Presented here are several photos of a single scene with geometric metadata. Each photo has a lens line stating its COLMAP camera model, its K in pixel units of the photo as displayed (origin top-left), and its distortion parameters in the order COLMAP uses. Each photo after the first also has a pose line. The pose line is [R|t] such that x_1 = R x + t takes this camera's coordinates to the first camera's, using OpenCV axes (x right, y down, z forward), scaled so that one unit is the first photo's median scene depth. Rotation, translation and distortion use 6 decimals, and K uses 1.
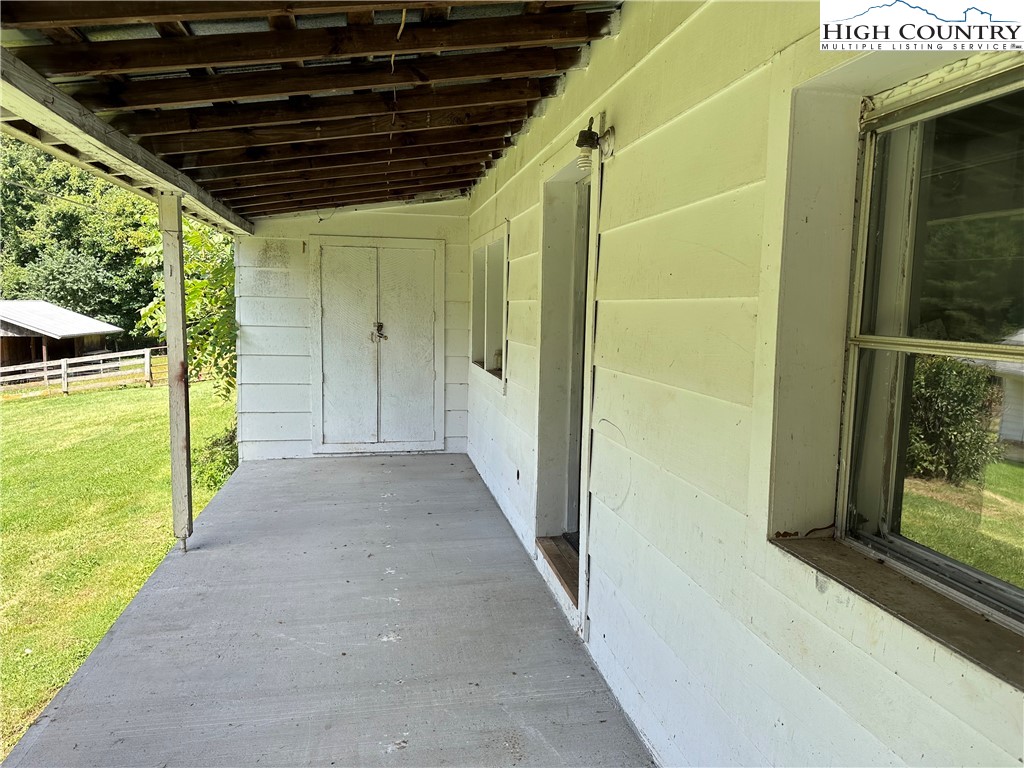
lens RADIAL K [[719.6, 0, 488.6], [0, 719.6, 380.4], [0, 0, 1]] dist [0.133686, -0.201765]
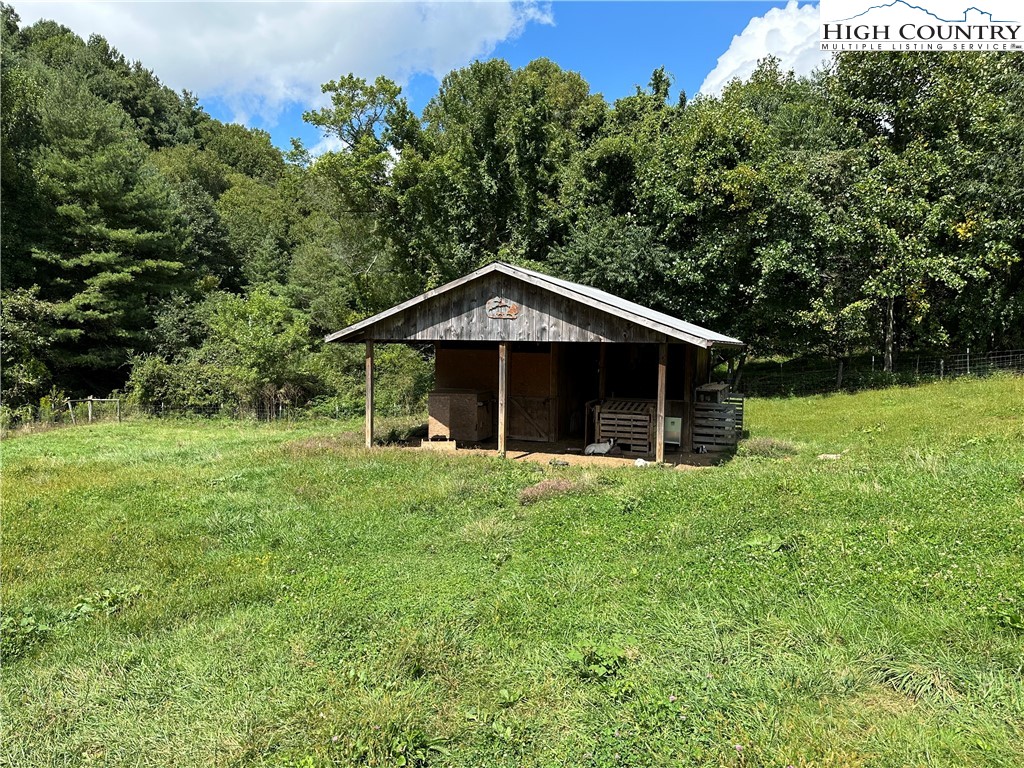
lens RADIAL K [[719.6, 0, 488.6], [0, 719.6, 380.4], [0, 0, 1]] dist [0.133686, -0.201765]
pose [[0.846998, 0.023725, -0.531067, -0.333598], [-0.054682, 0.997593, -0.042645, -0.011101], [0.528777, 0.065160, 0.846256, 0.440512]]
